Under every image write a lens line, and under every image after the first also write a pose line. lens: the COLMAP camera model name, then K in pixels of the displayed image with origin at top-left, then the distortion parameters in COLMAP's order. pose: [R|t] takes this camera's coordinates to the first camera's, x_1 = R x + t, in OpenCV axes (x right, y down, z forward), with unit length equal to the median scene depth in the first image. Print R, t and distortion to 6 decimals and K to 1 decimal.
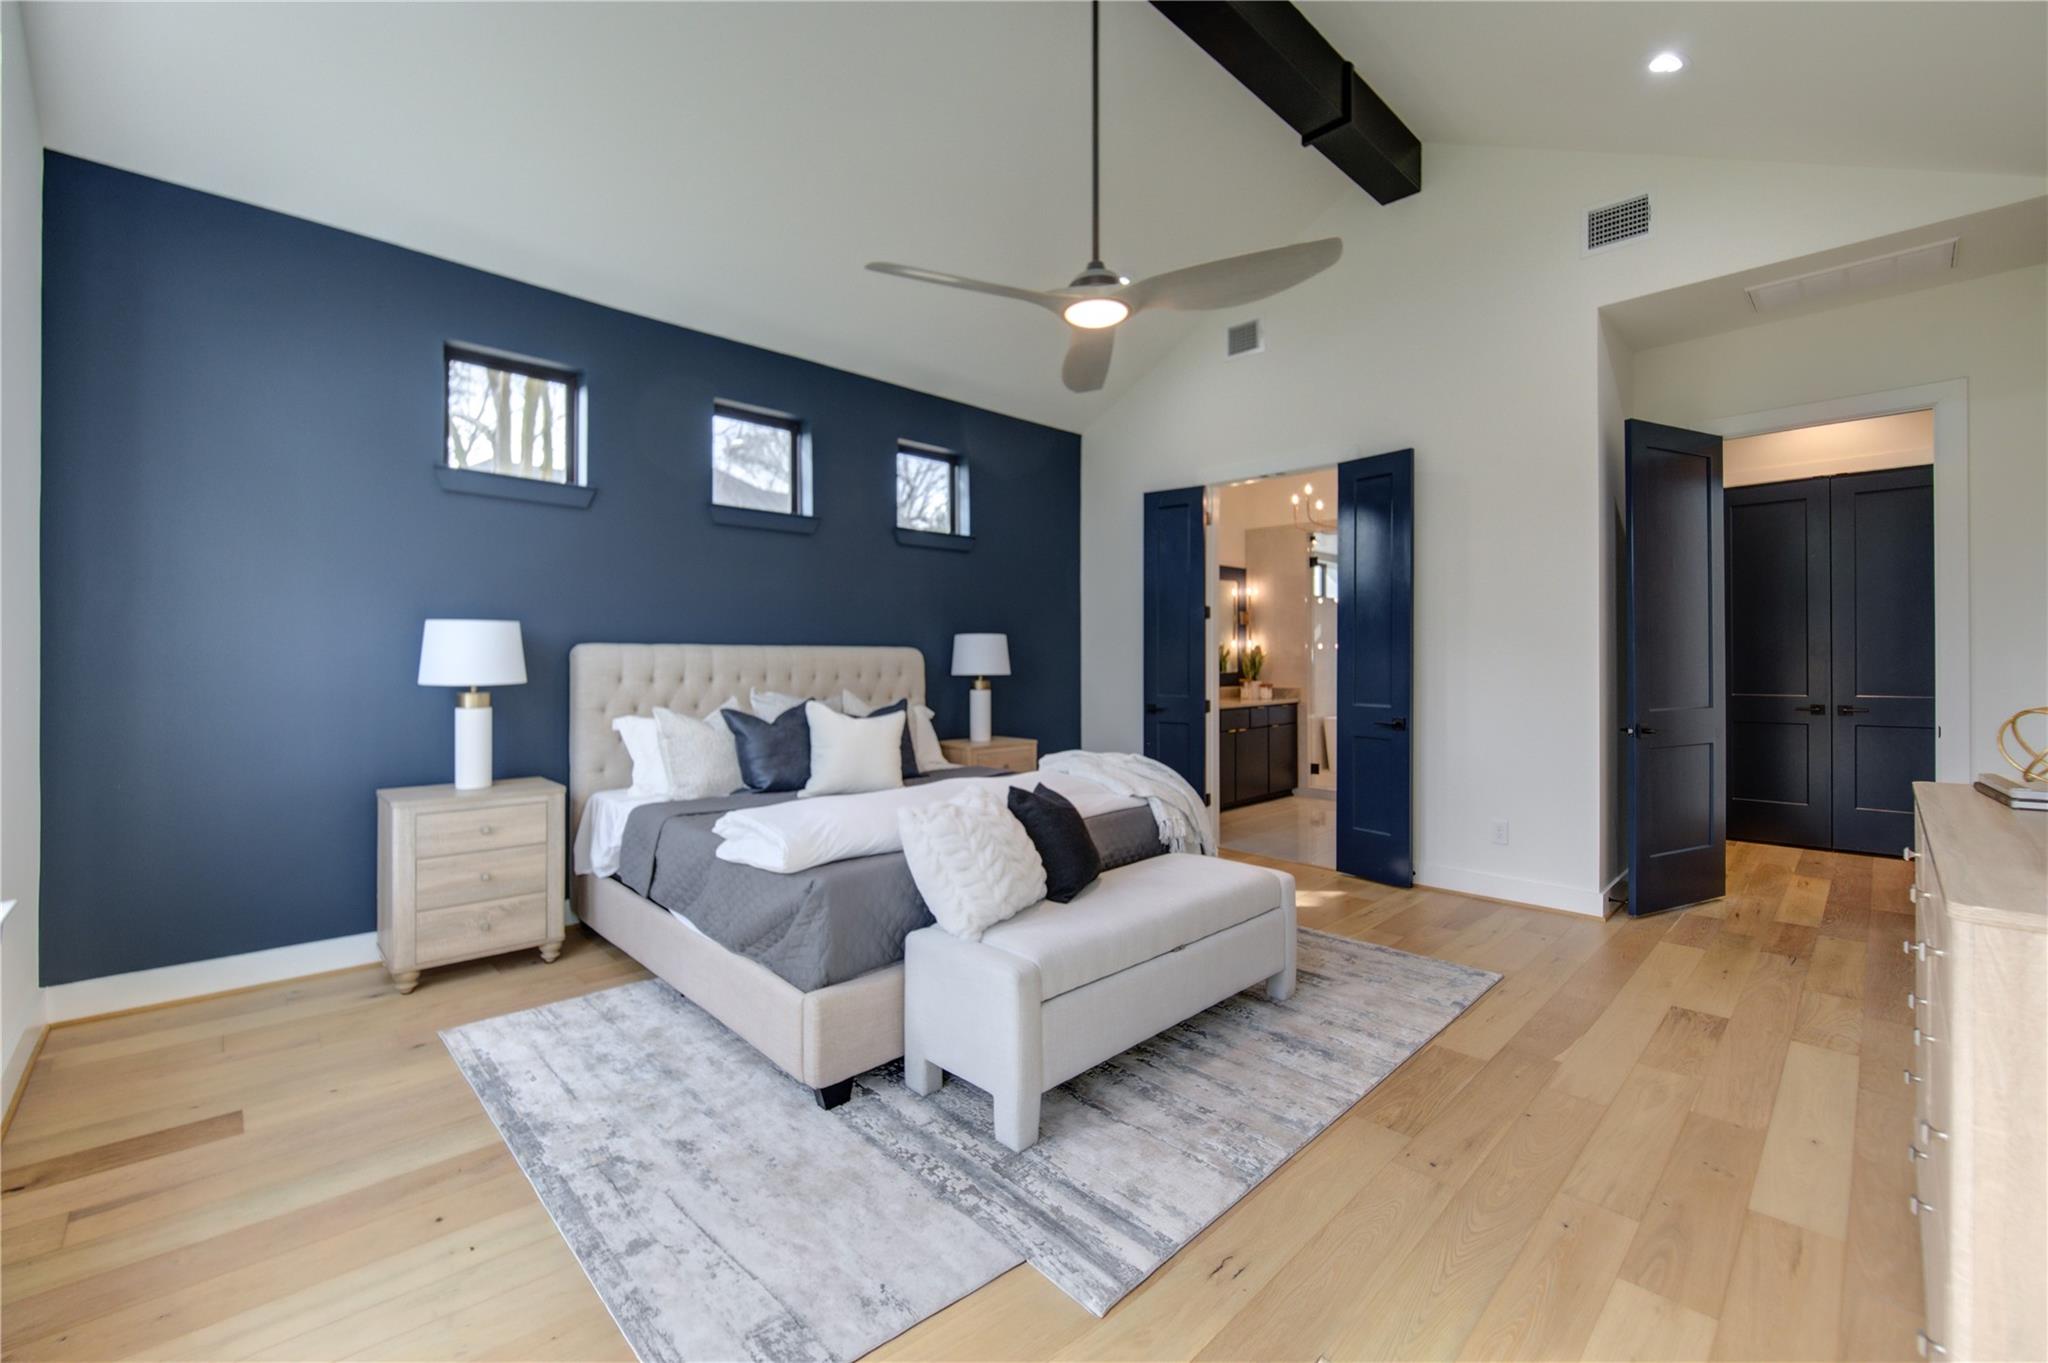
lens RADIAL K [[850.8, 0, 1034.0], [0, 850.8, 658.2], [0, 0, 1]] dist [0.001379, -0.007427]
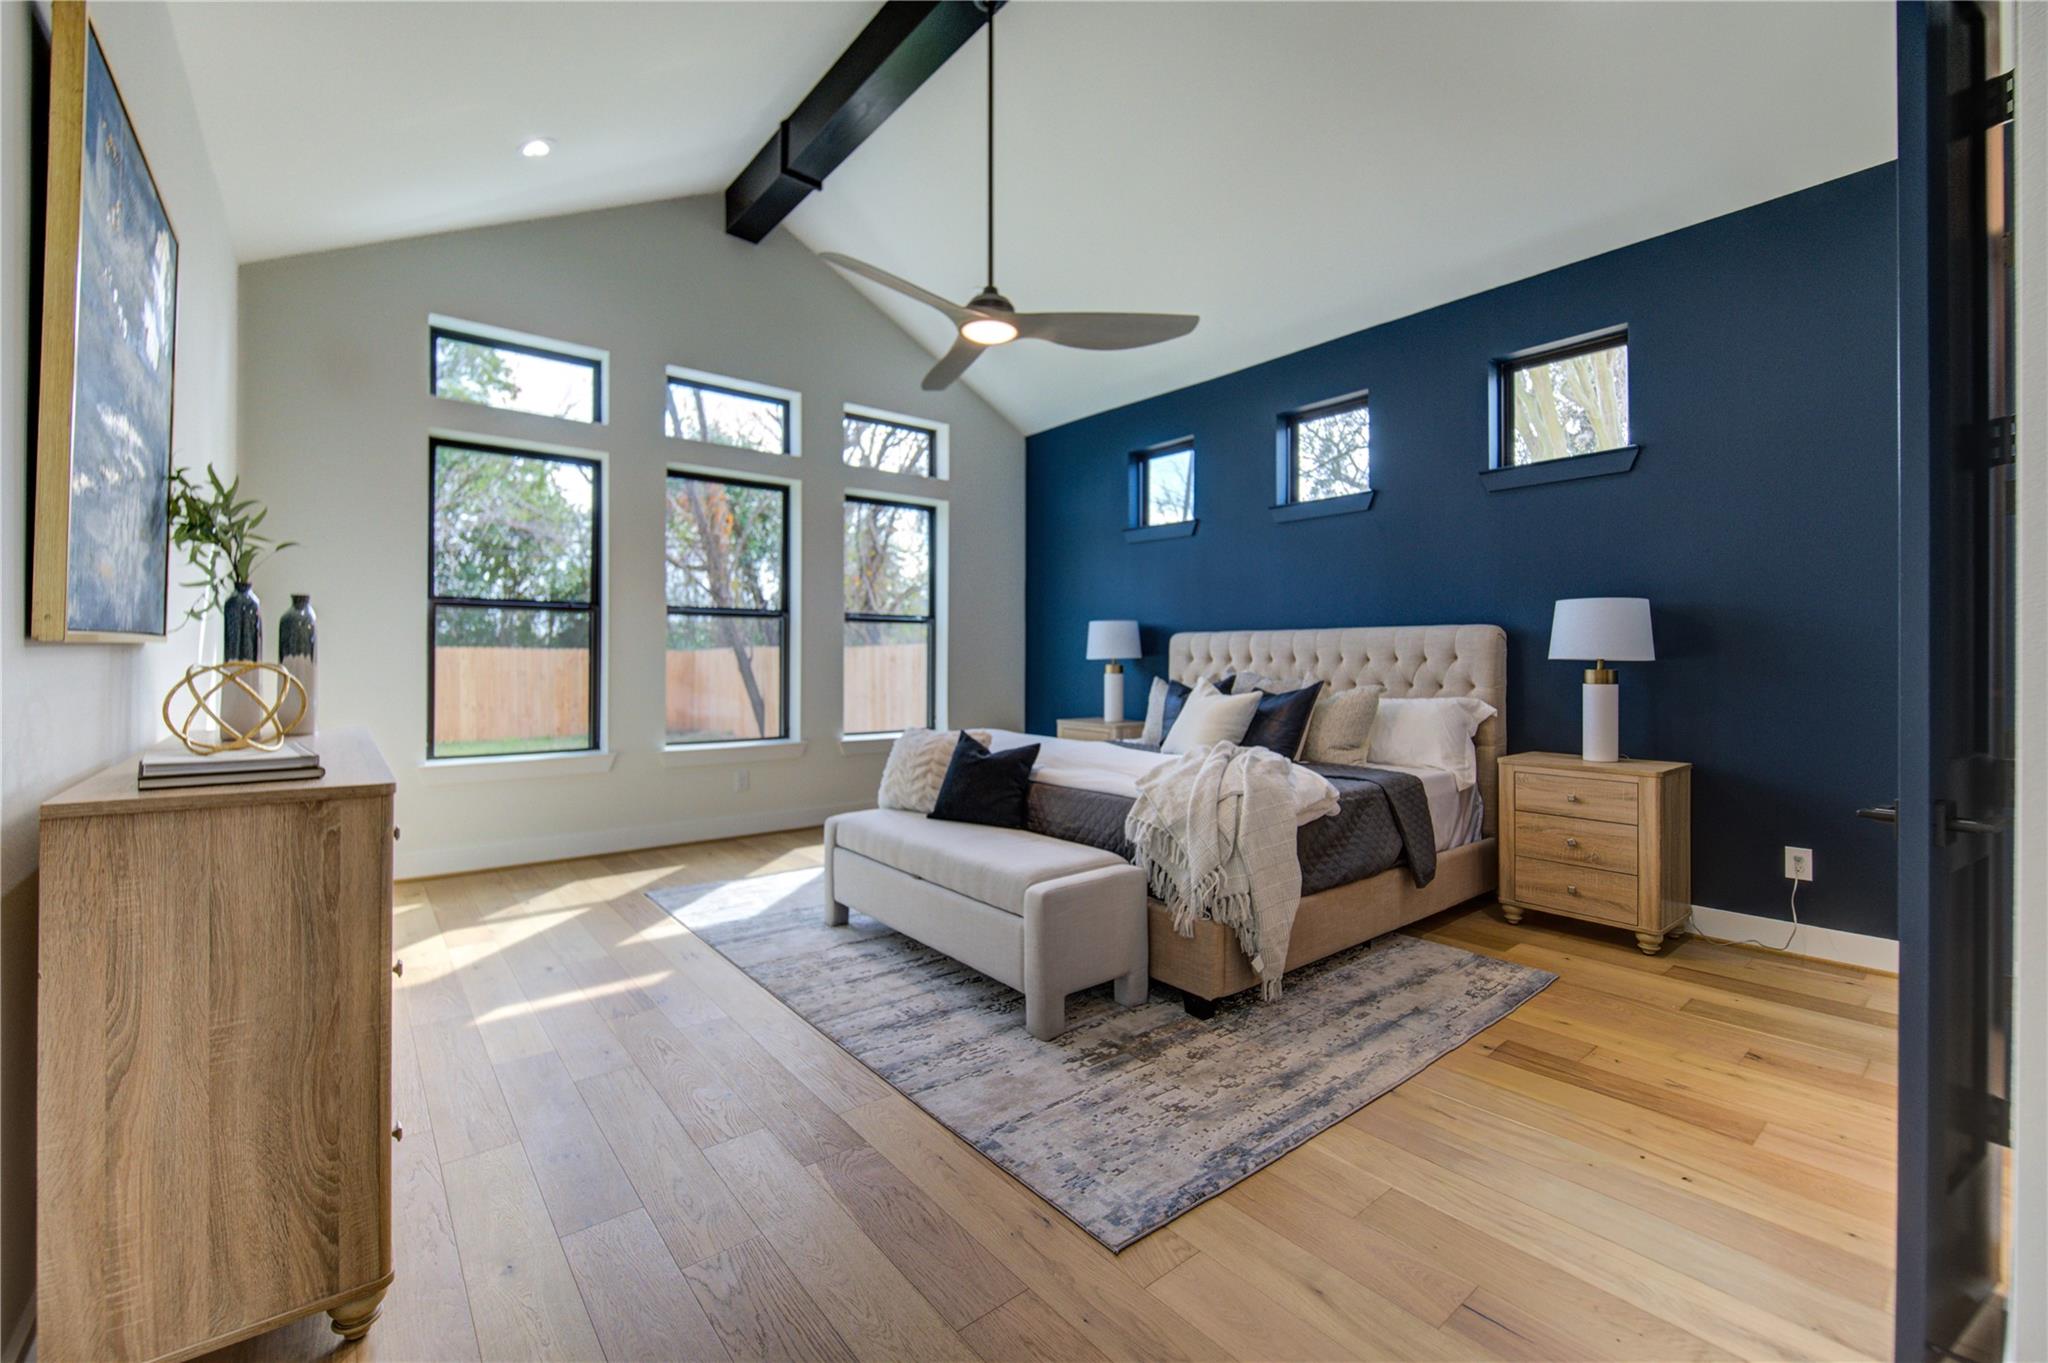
lens RADIAL K [[850.8, 0, 1034.0], [0, 850.8, 658.2], [0, 0, 1]] dist [0.001379, -0.007427]
pose [[-0.082062, 0.021311, -0.996399, 0.807377], [0.010173, 0.999737, 0.020545, -0.000625], [0.996575, -0.008451, -0.082257, 0.752780]]
